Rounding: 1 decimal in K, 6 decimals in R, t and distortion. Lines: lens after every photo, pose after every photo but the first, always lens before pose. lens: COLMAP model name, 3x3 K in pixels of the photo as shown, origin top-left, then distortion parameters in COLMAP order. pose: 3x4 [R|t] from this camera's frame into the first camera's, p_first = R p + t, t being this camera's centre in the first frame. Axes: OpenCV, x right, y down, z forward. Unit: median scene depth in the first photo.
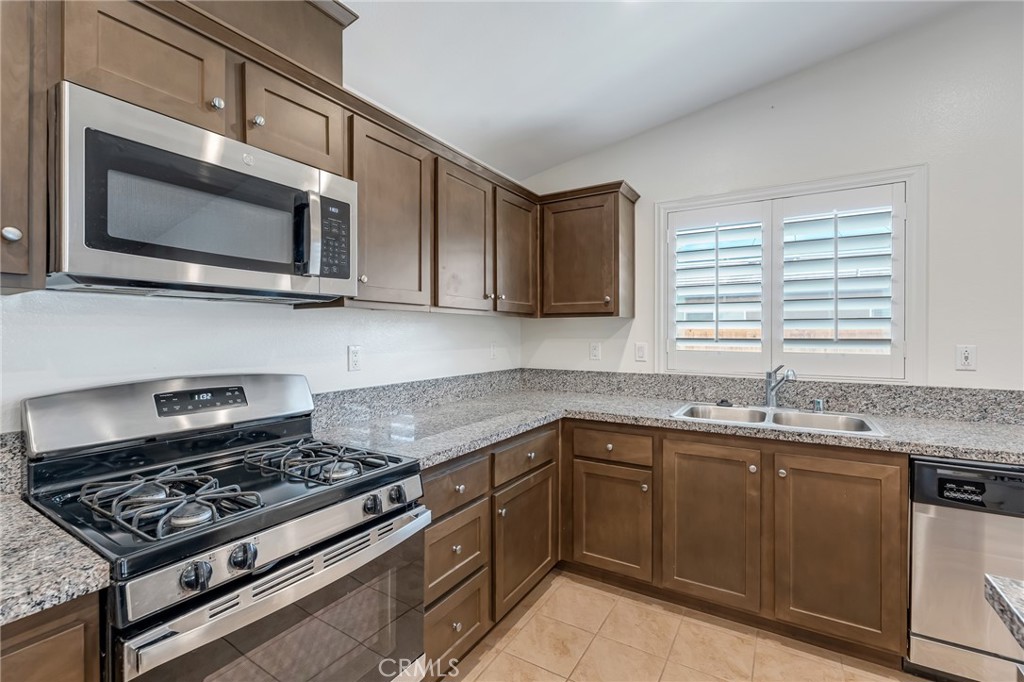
lens RADIAL K [[449.4, 0, 515.9], [0, 449.4, 336.1], [0, 0, 1]] dist [0.002594, 0.000581]
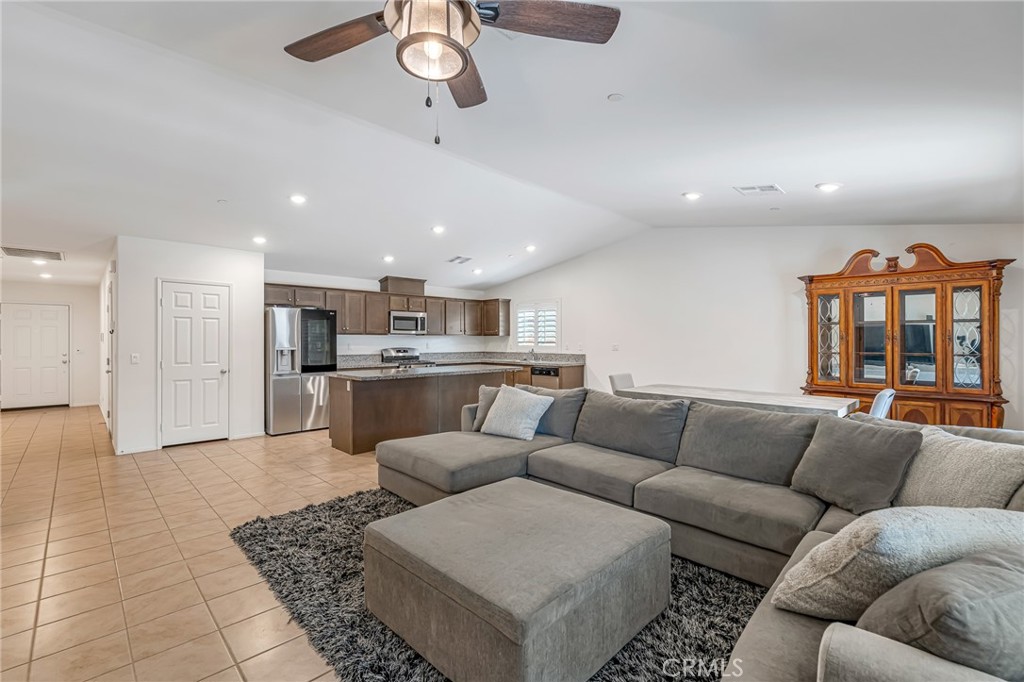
lens RADIAL K [[449.4, 0, 515.9], [0, 449.4, 336.1], [0, 0, 1]] dist [0.002594, 0.000581]
pose [[0.970922, -0.002338, -0.239384, 1.548127], [-0.000371, 0.999936, -0.011271, 0.000659], [0.239396, 0.011032, 0.970859, -3.113920]]
